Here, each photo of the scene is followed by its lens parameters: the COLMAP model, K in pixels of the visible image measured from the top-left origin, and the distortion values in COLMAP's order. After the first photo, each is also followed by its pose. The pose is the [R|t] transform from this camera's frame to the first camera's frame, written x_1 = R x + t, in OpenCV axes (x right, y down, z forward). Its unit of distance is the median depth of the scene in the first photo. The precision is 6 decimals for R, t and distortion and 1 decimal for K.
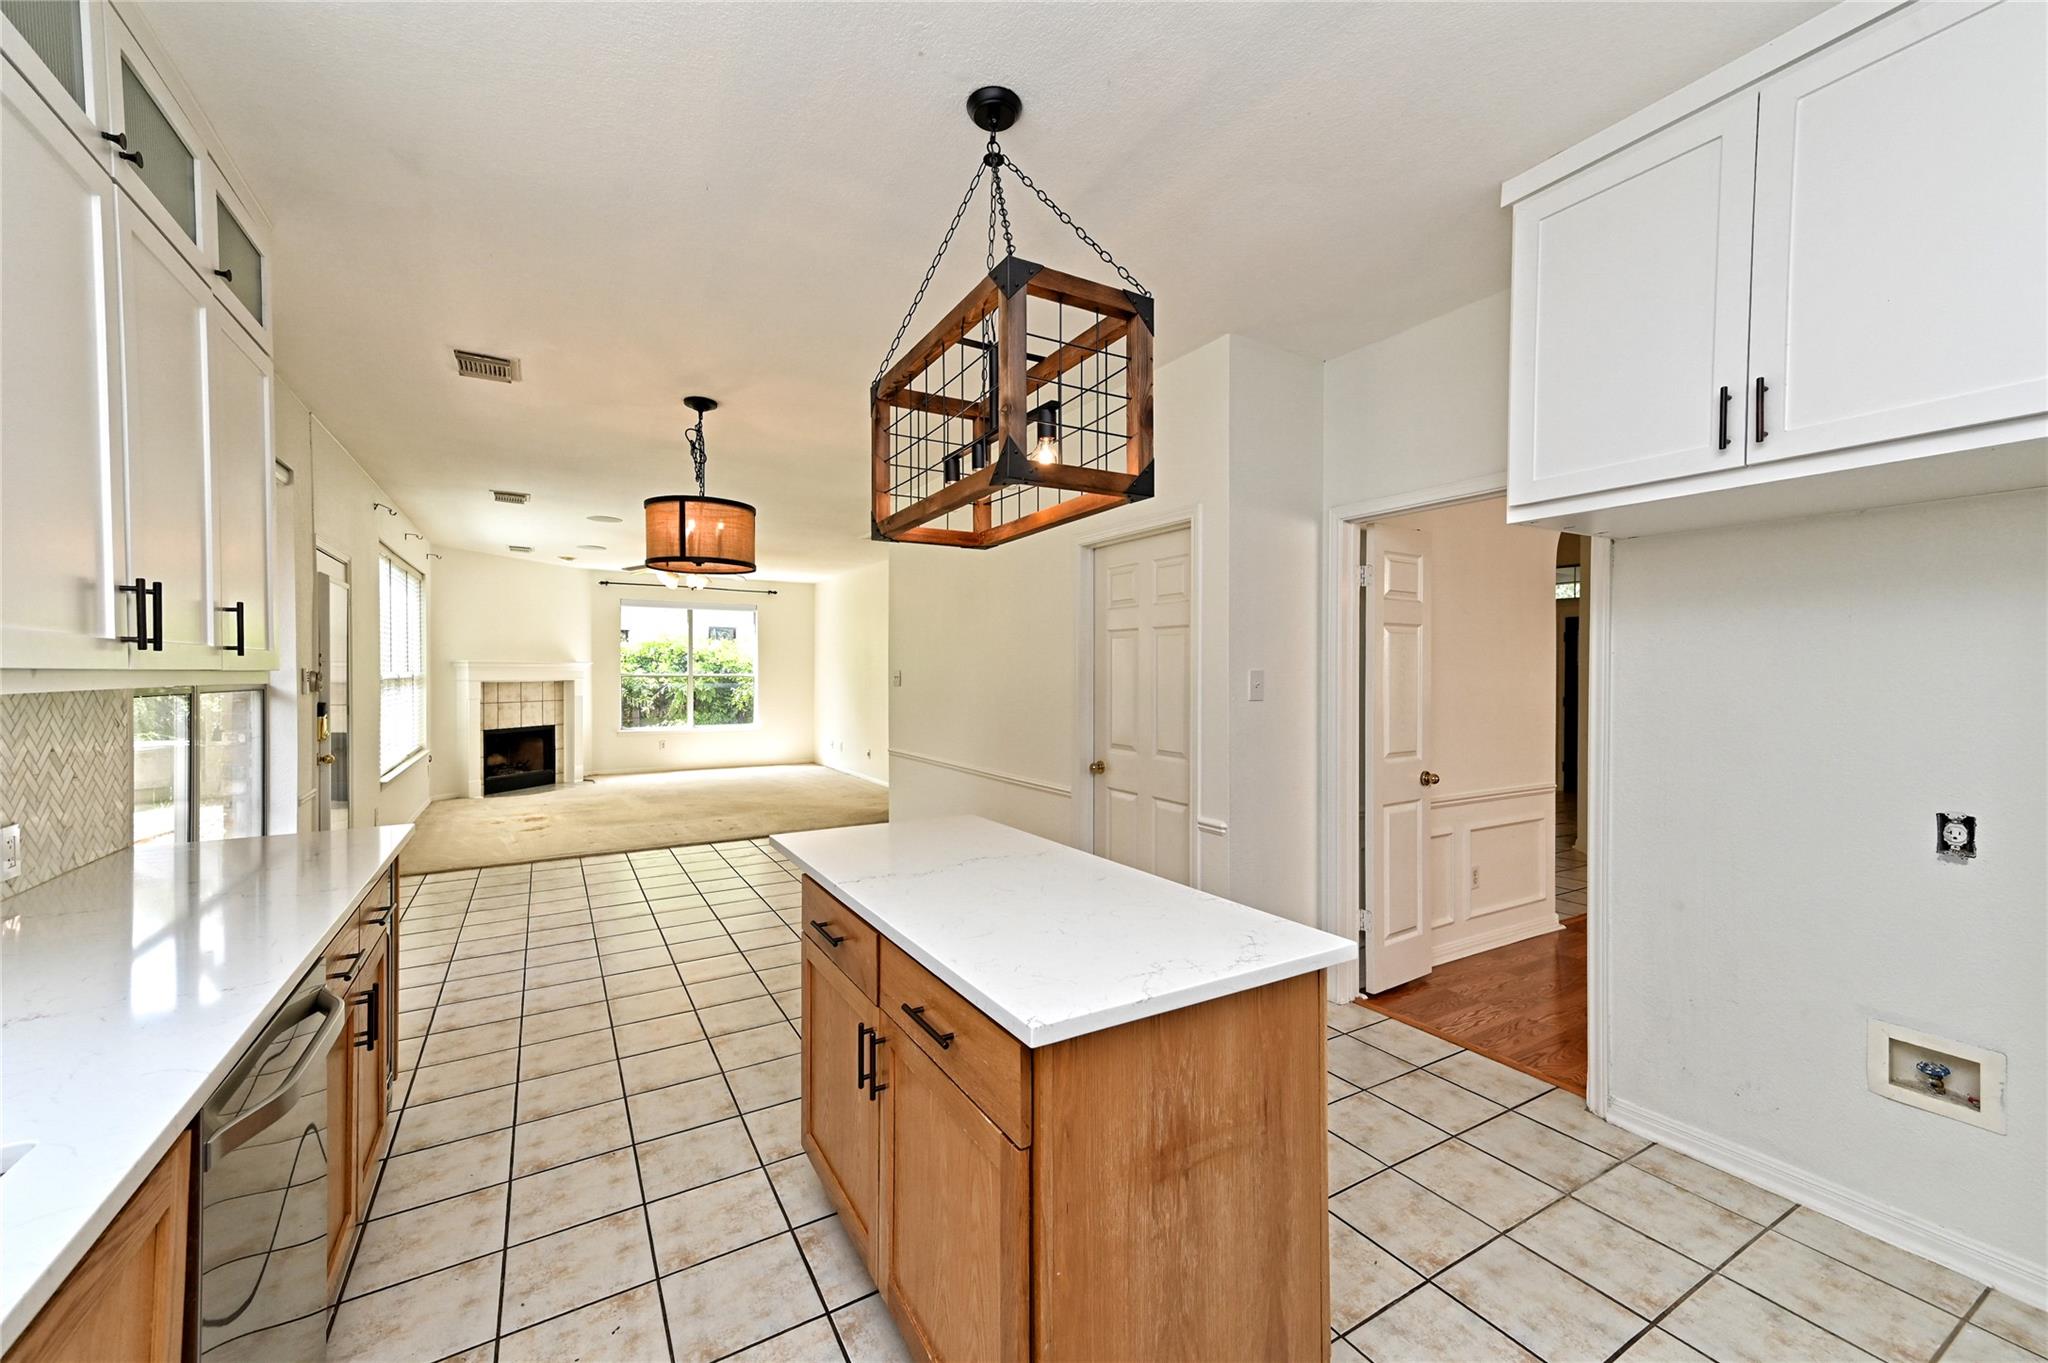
lens RADIAL K [[801.8, 0, 1025.2], [0, 801.8, 679.4], [0, 0, 1]] dist [0.026619, 0.000074]
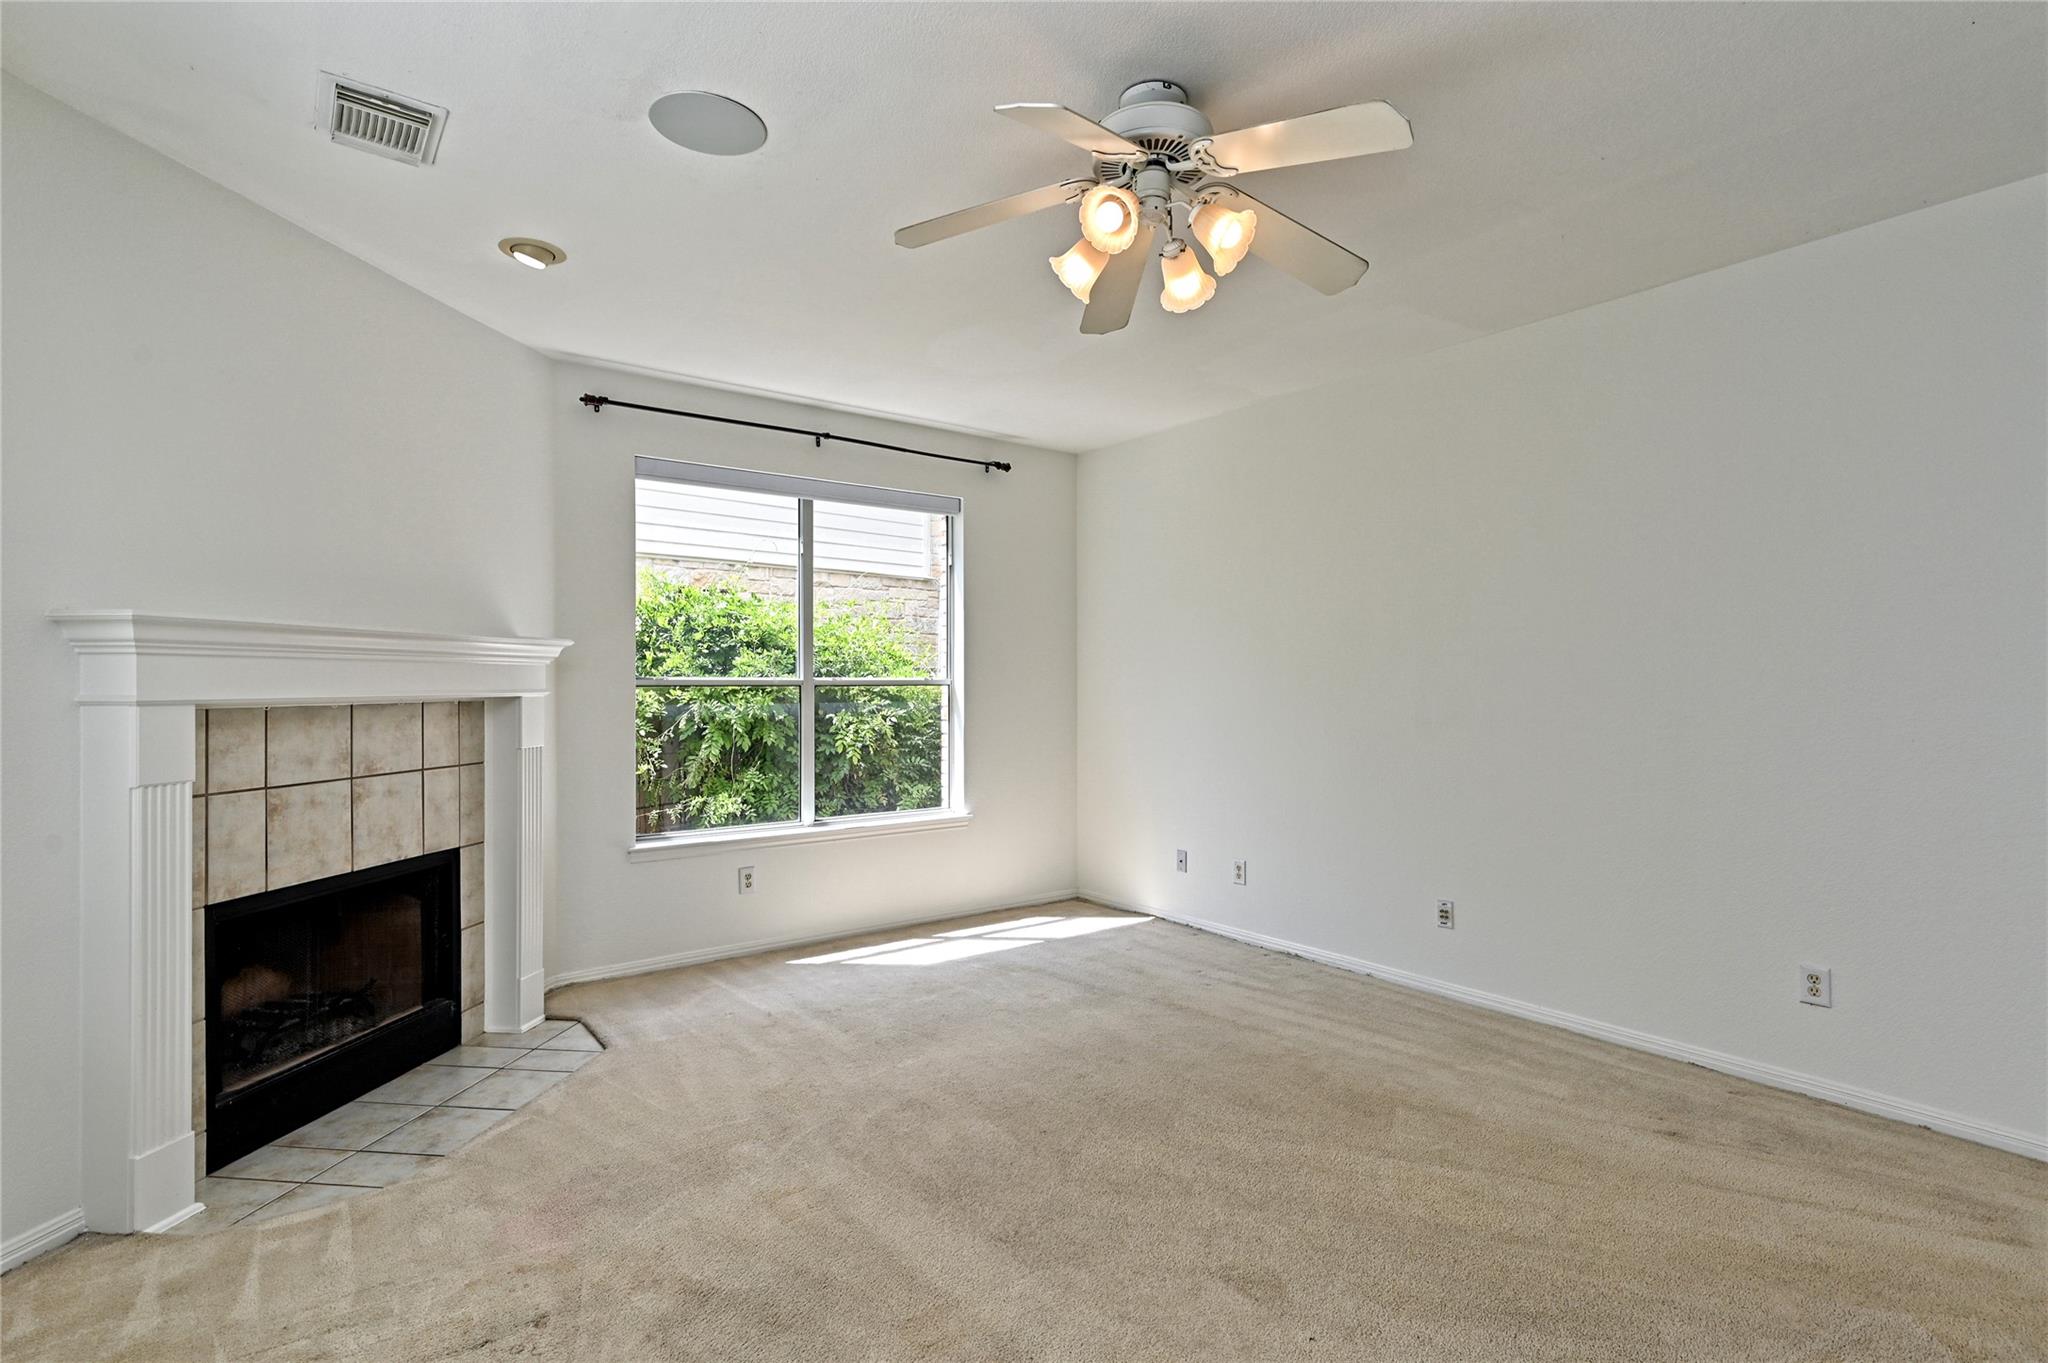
lens RADIAL K [[1004.6, 0, 1022.3], [0, 1004.6, 689.8], [0, 0, 1]] dist [0.021106, -0.000891]
pose [[0.995511, -0.004576, 0.094535, -0.411197], [0.004765, 0.999987, -0.001773, 0.000242], [-0.094526, 0.002216, 0.995520, 0.611591]]
